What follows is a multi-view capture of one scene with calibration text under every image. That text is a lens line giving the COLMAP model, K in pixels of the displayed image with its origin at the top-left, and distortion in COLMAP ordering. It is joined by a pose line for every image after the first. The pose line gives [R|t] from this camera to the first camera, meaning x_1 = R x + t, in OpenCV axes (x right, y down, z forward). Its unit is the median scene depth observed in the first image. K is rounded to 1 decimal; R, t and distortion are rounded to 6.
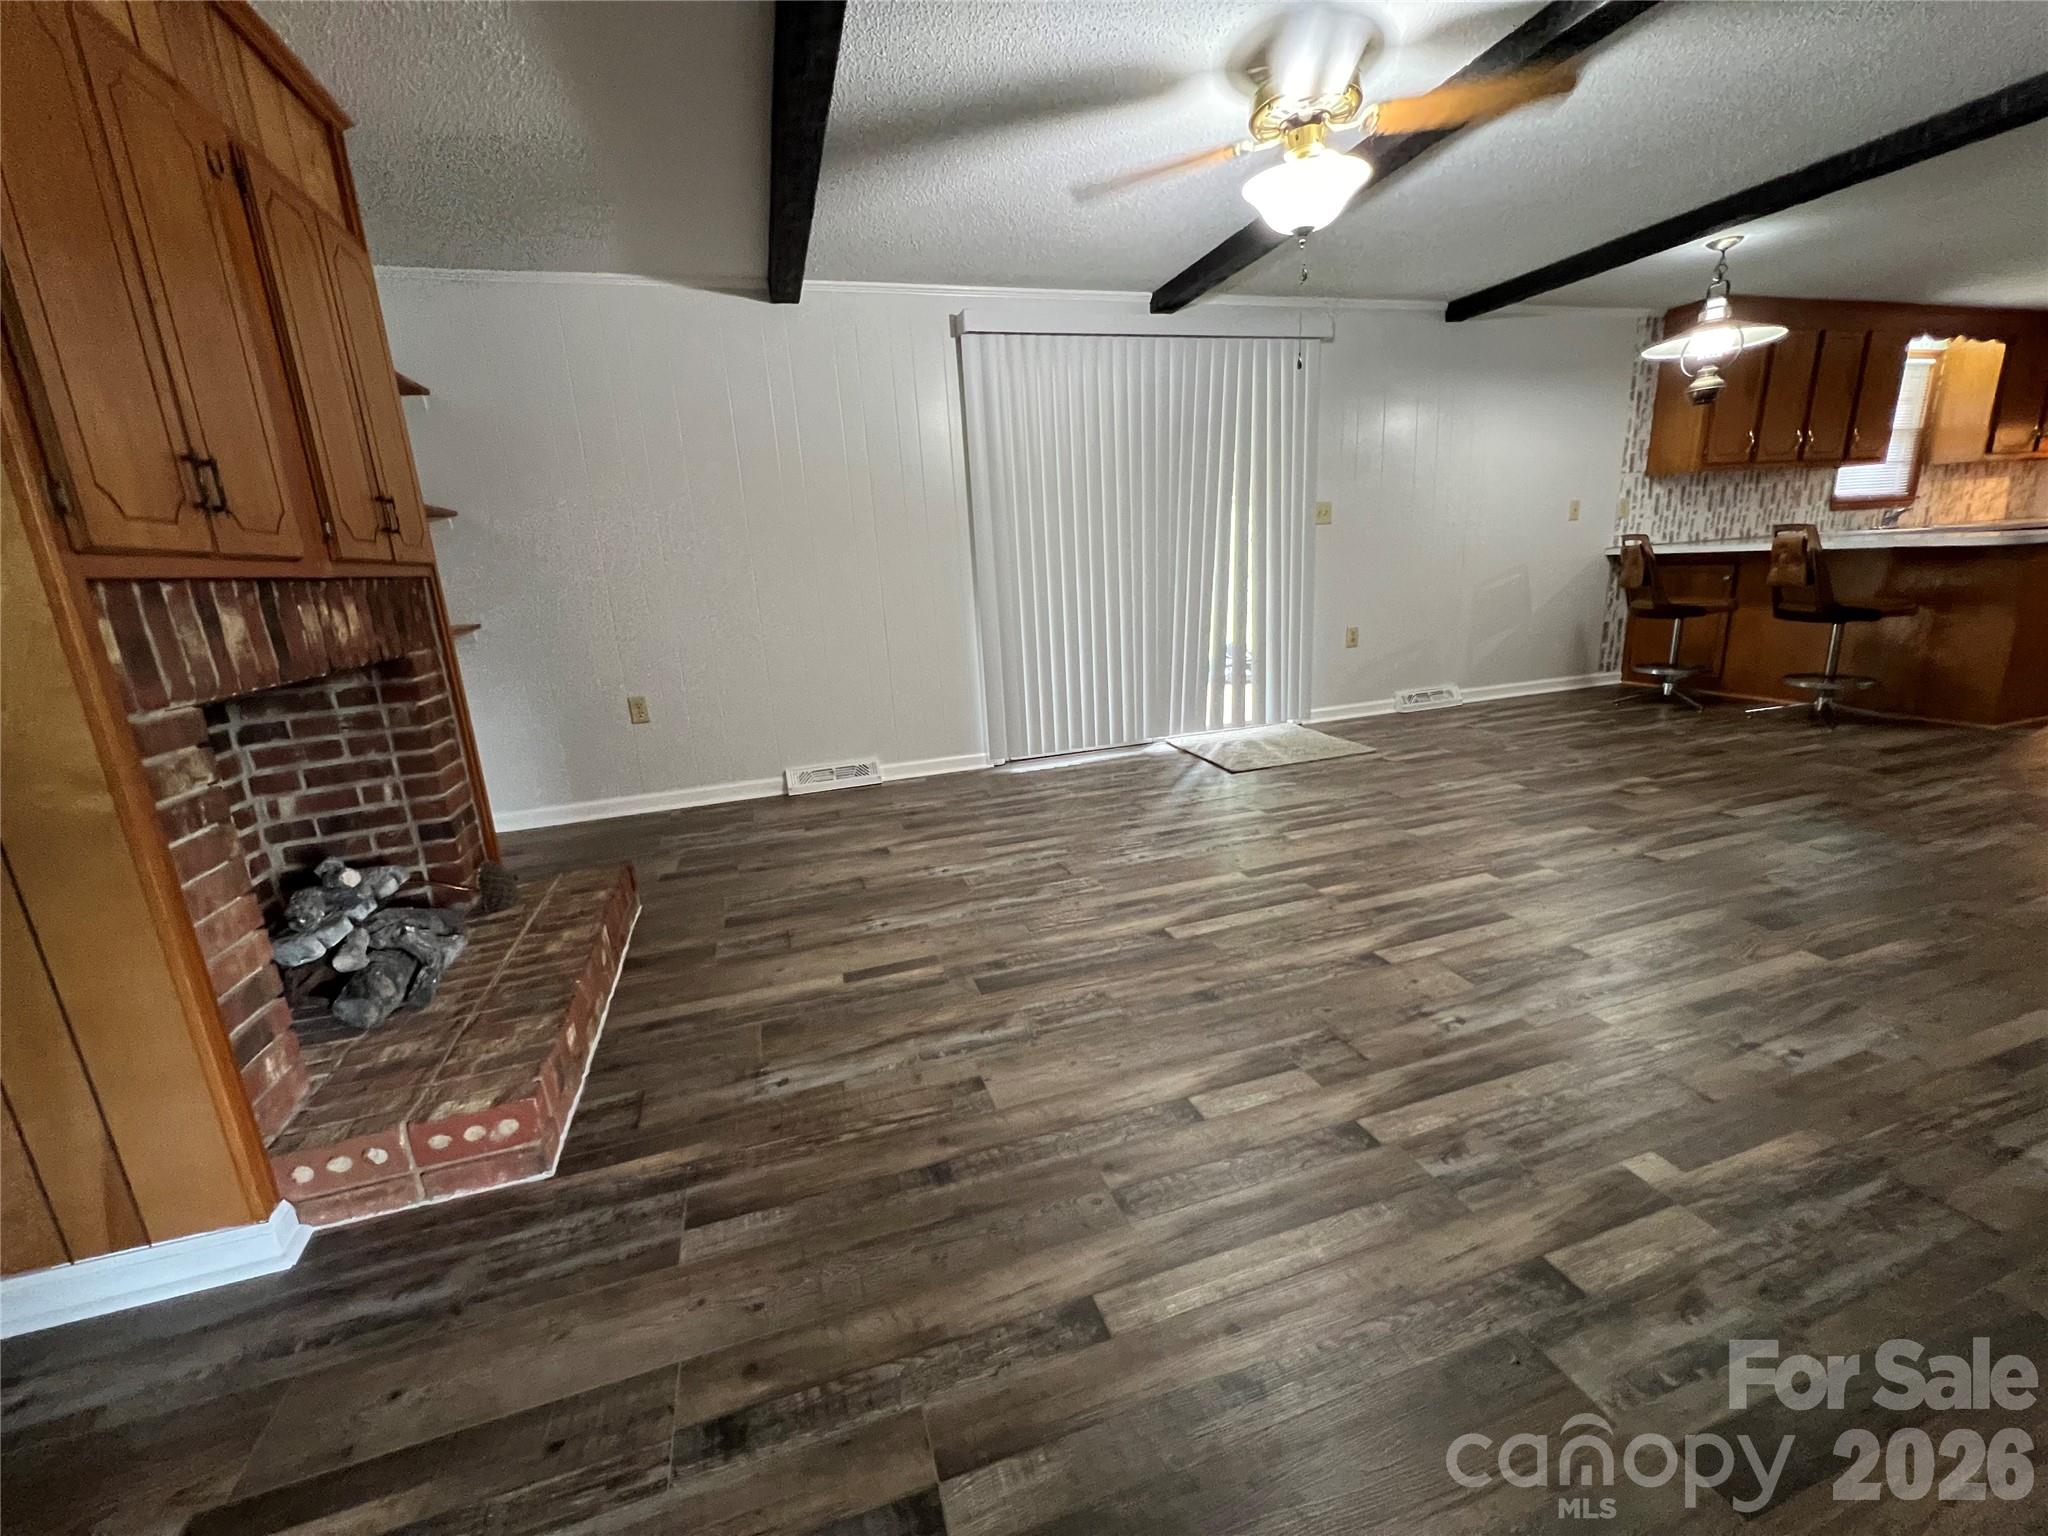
lens RADIAL K [[818.2, 0, 1018.0], [0, 818.2, 764.1], [0, 0, 1]] dist [-0.000446, -0.000063]
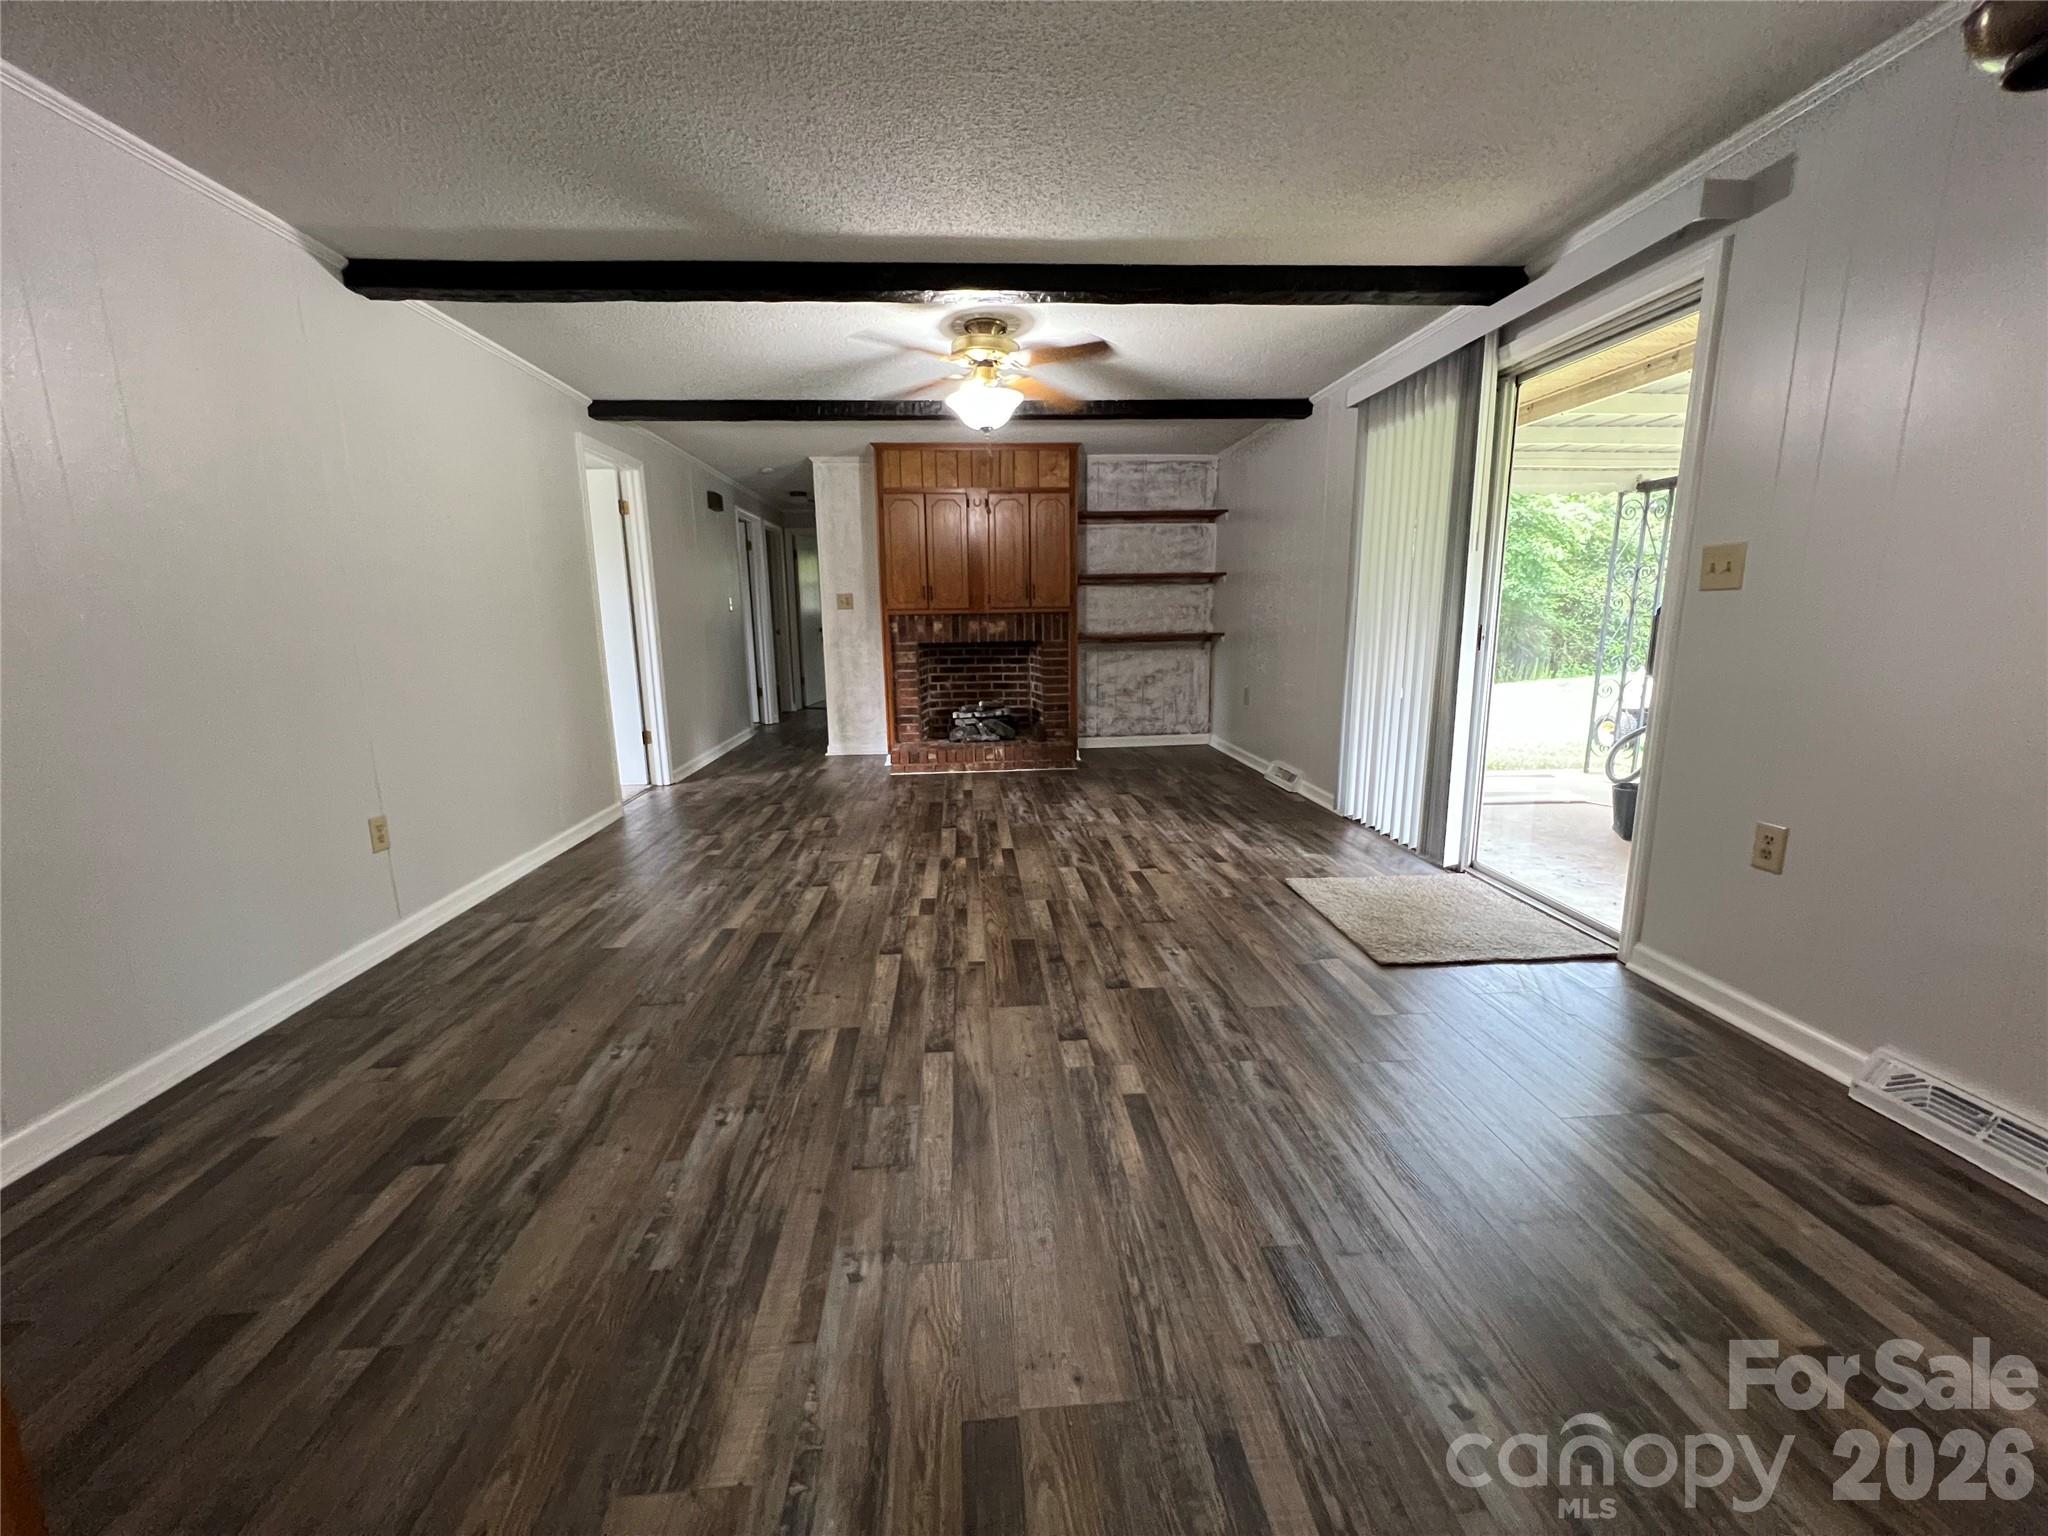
lens RADIAL K [[821.1, 0, 1030.7], [0, 821.1, 762.8], [0, 0, 1]] dist [0.011276, -0.000094]
pose [[-0.220188, 0.239185, -0.945679, 1.236021], [-0.209502, 0.935253, 0.285327, -0.331891], [0.952694, 0.260947, -0.155821, 0.941324]]
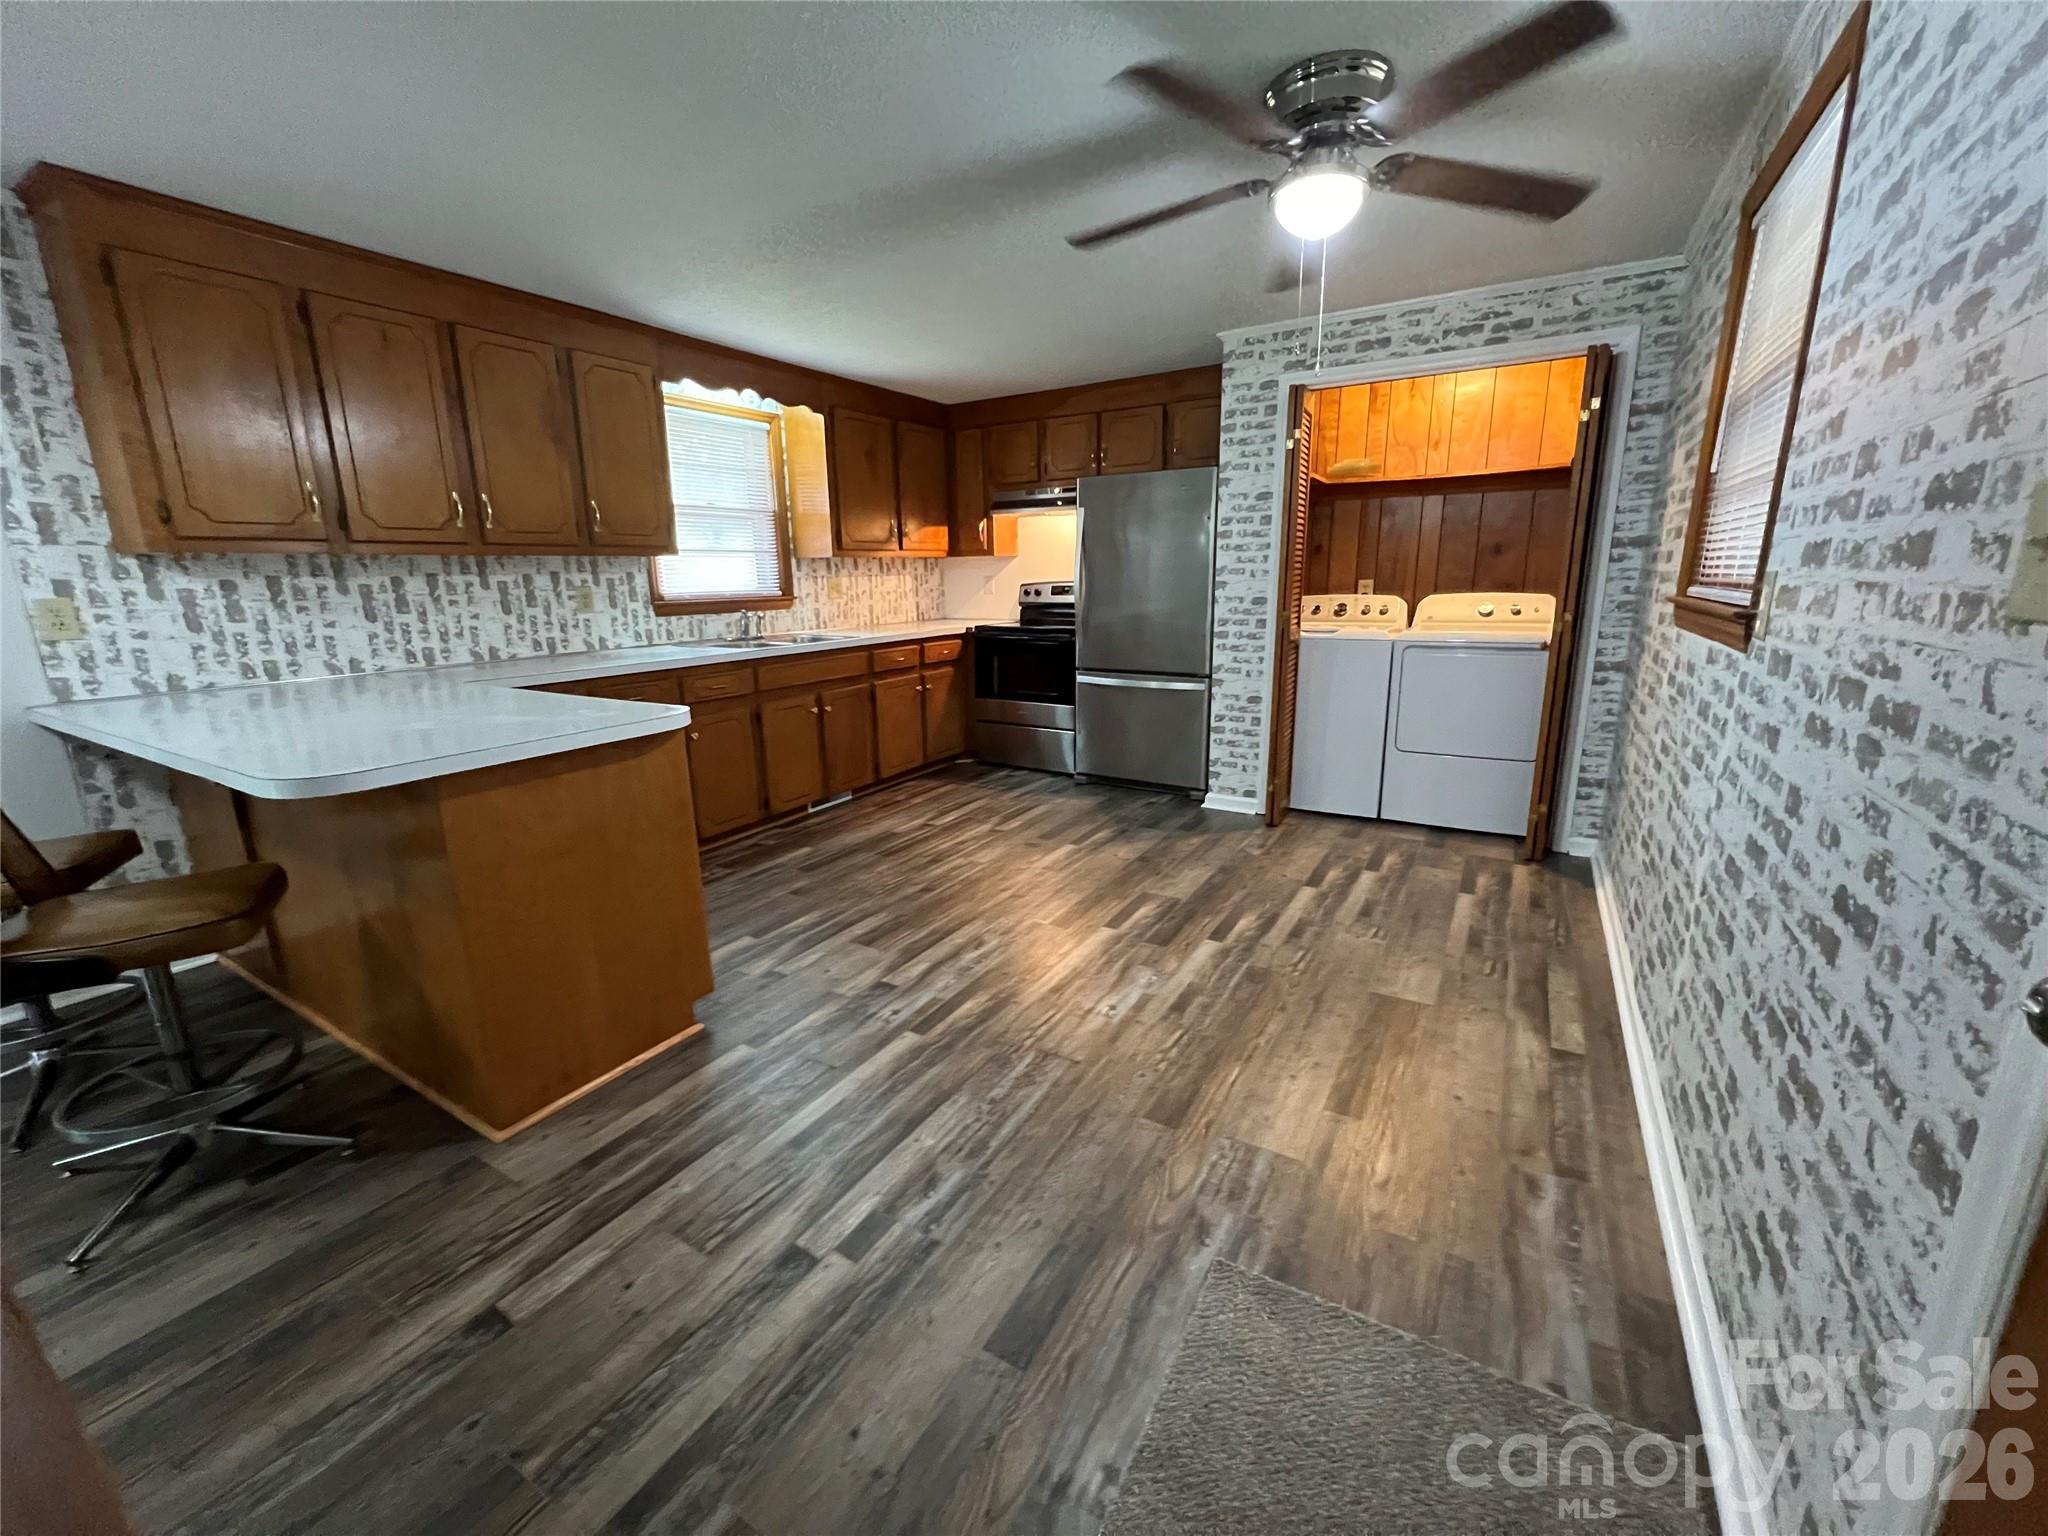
lens RADIAL K [[818.2, 0, 1018.0], [0, 818.2, 764.1], [0, 0, 1]] dist [-0.000446, -0.000063]
pose [[0.751593, -0.106772, 0.650928, 1.244511], [0.135849, 0.990713, 0.005649, -0.242193], [-0.645487, 0.084182, 0.759118, 0.466793]]
